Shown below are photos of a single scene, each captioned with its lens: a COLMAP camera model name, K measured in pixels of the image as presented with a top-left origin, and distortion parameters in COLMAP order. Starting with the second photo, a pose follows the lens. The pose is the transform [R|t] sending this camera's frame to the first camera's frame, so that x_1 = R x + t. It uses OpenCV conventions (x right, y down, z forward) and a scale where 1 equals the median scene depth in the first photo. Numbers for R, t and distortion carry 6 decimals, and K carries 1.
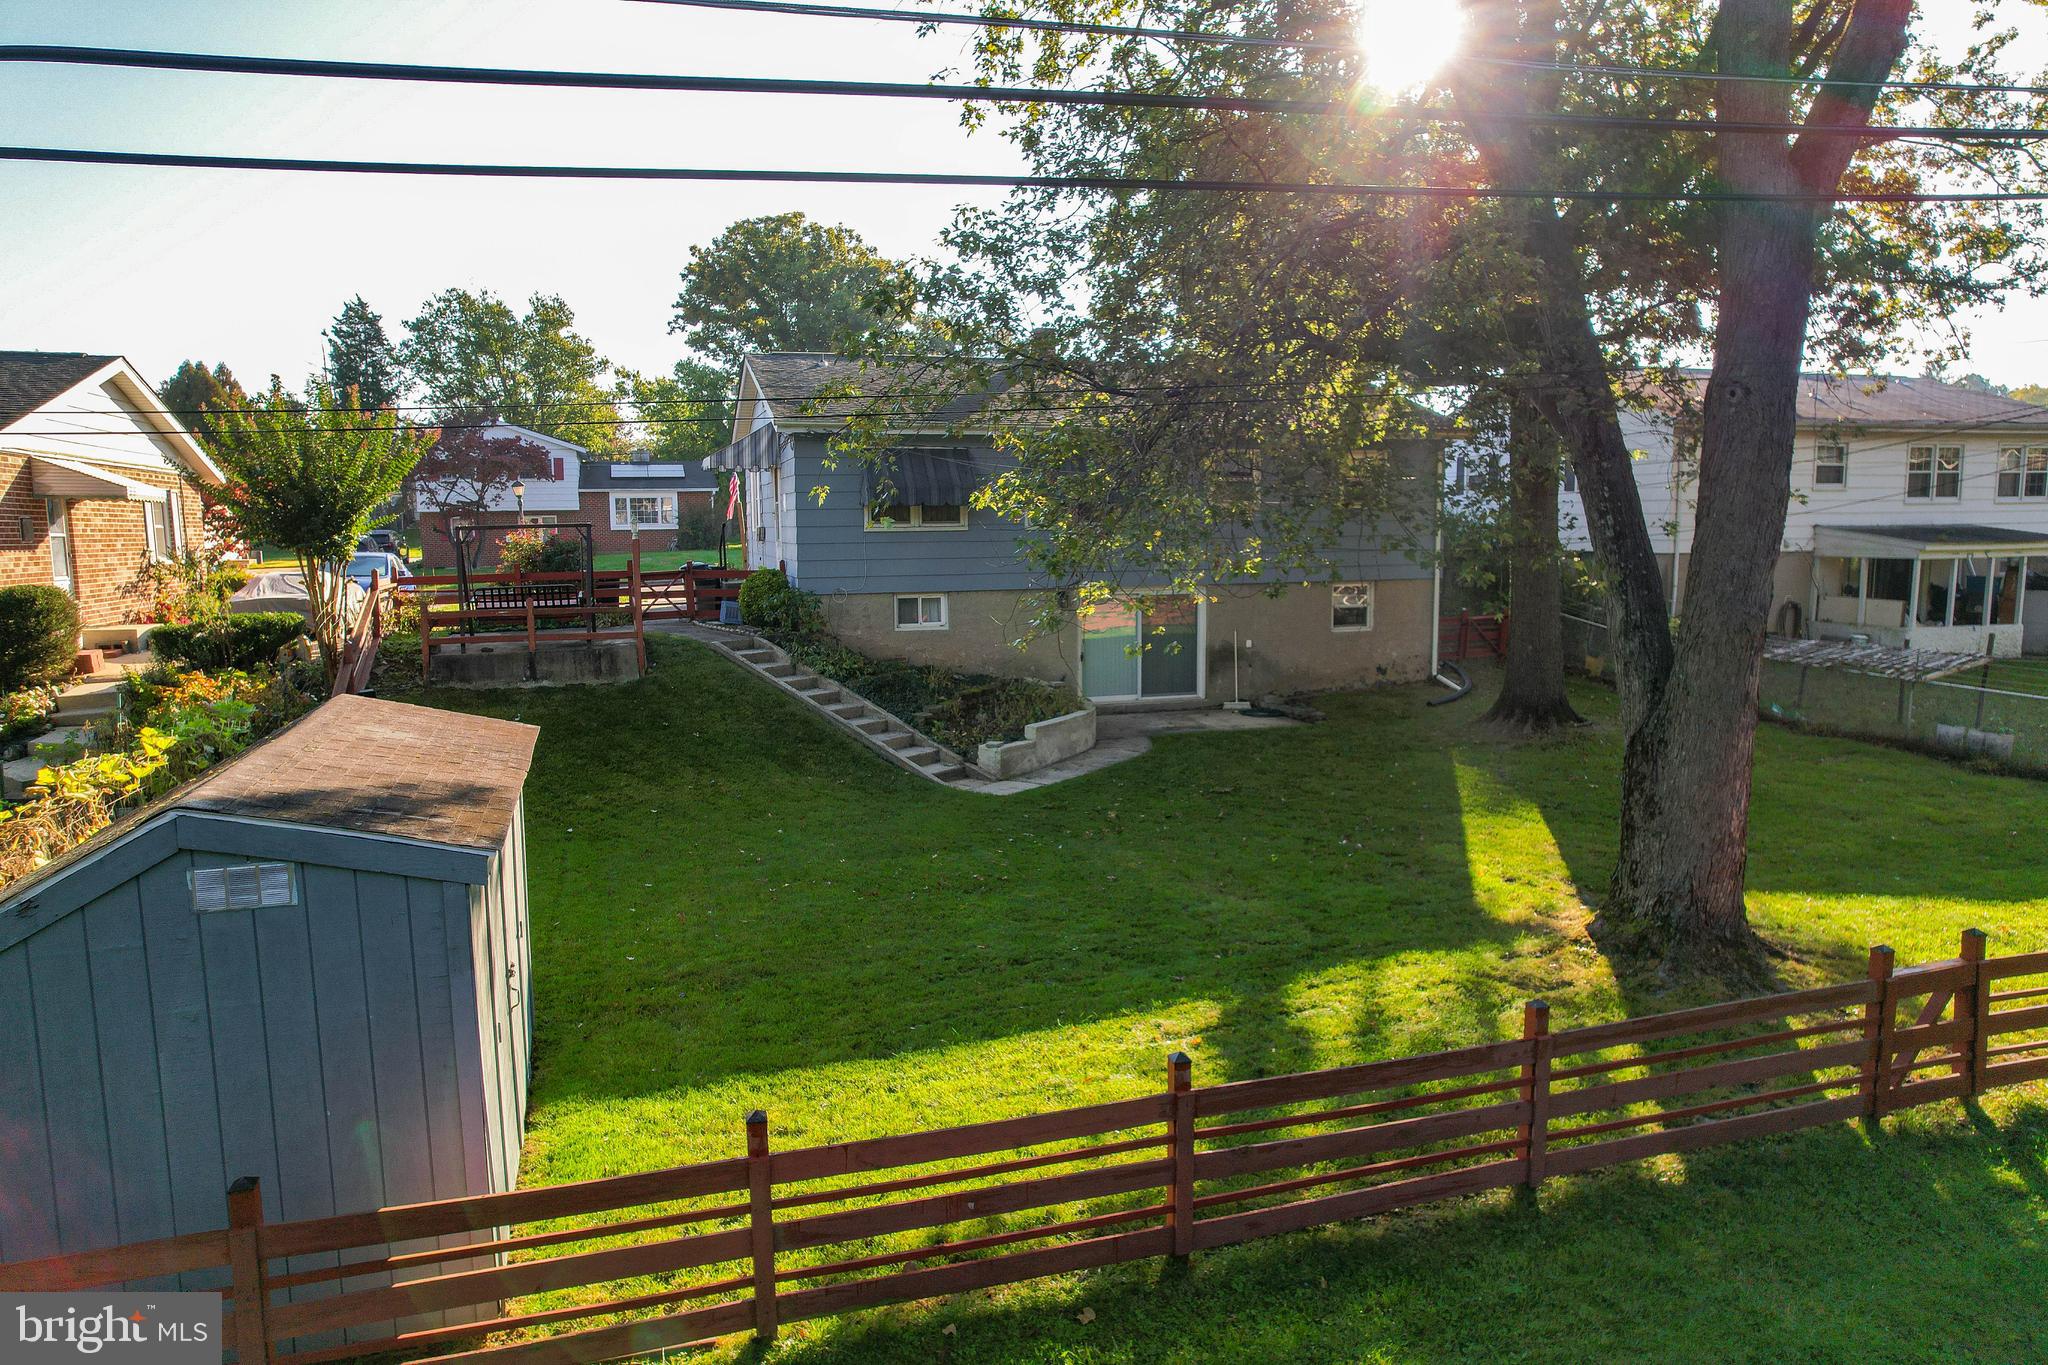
lens RADIAL K [[1303.2, 0, 1029.8], [0, 1303.2, 678.2], [0, 0, 1]] dist [-0.080357, 0.073412]
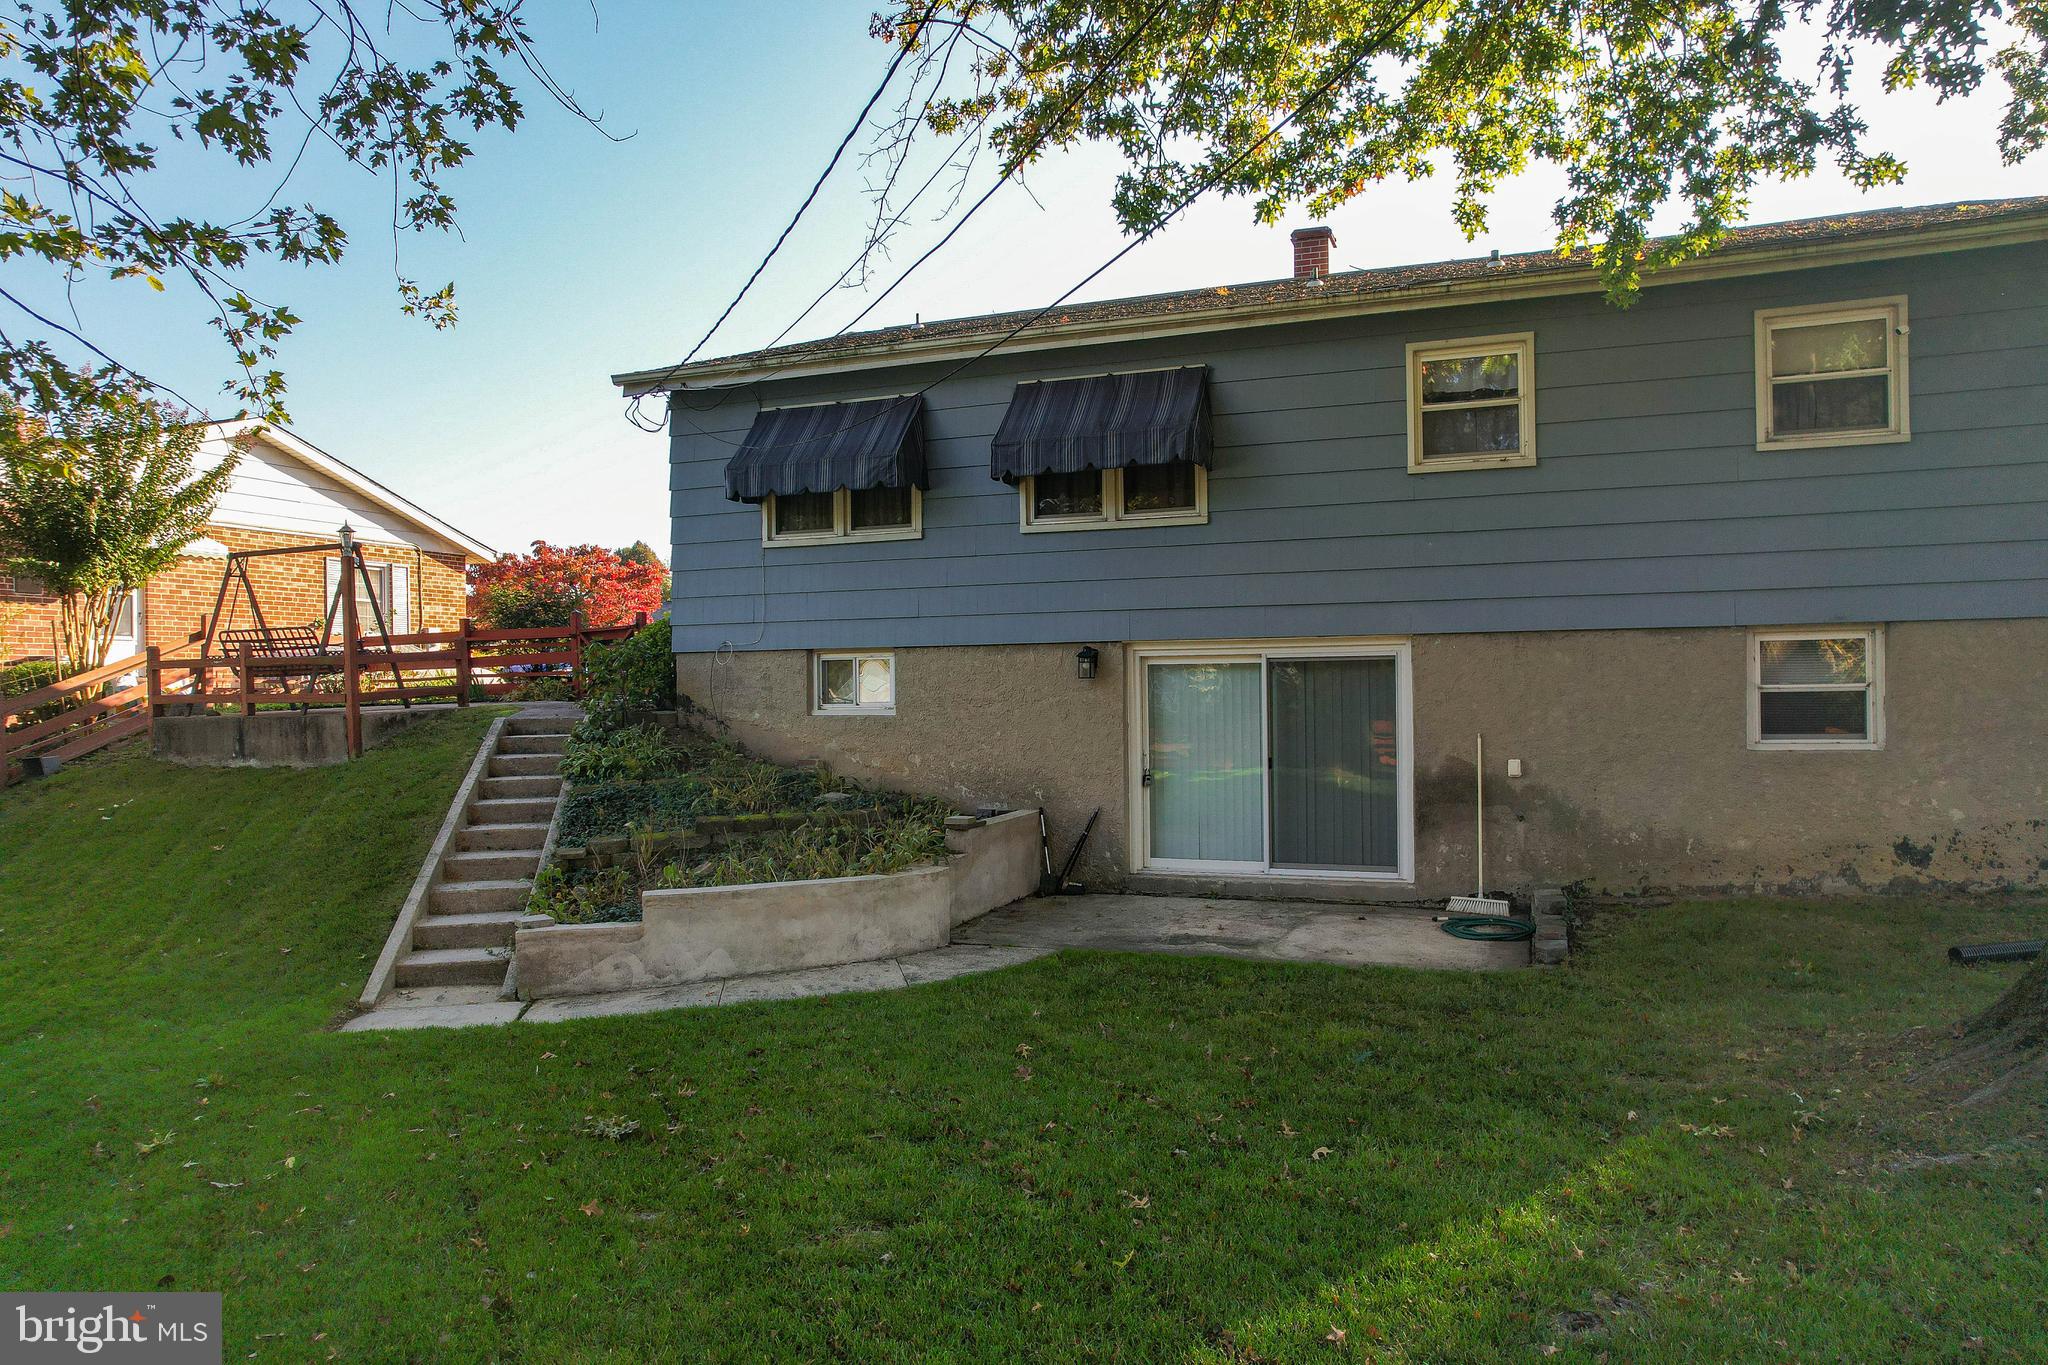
lens RADIAL K [[1303.2, 0, 1029.8], [0, 1303.2, 678.2], [0, 0, 1]] dist [-0.080357, 0.073412]
pose [[0.793105, -0.002862, -0.609078, 0.307422], [-0.067989, 0.993323, -0.093200, -0.004586], [0.605278, 0.115328, 0.787616, 0.552468]]
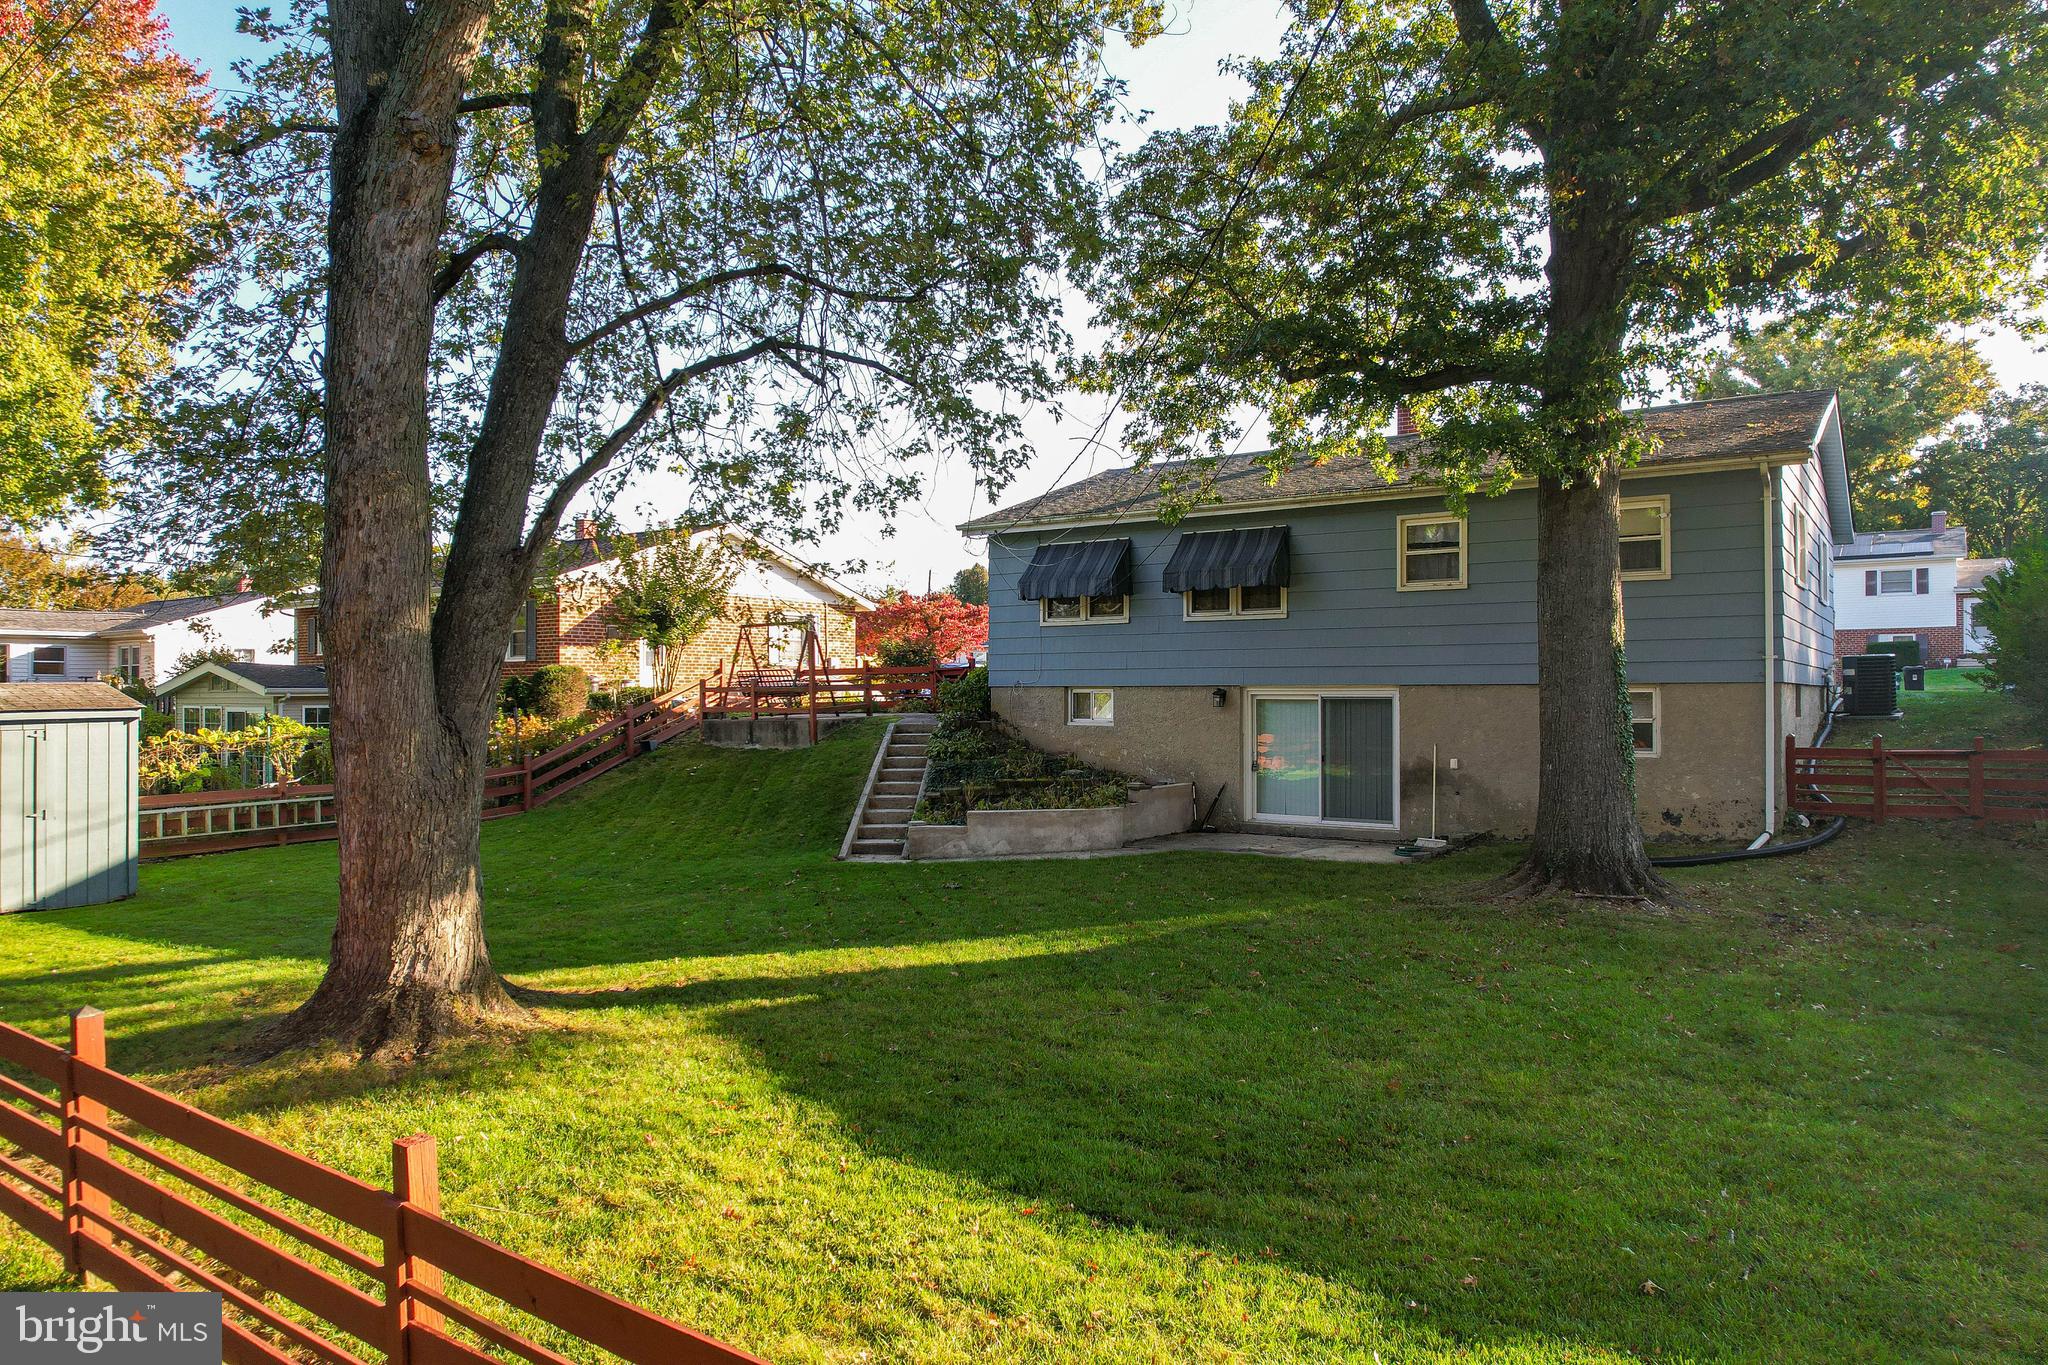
lens RADIAL K [[1303.2, 0, 1029.8], [0, 1303.2, 678.2], [0, 0, 1]] dist [-0.080357, 0.073412]
pose [[0.614689, 0.002518, -0.788765, 0.617994], [-0.097992, 0.992492, -0.073198, 0.003657], [0.782659, 0.122286, 0.610321, 0.337101]]
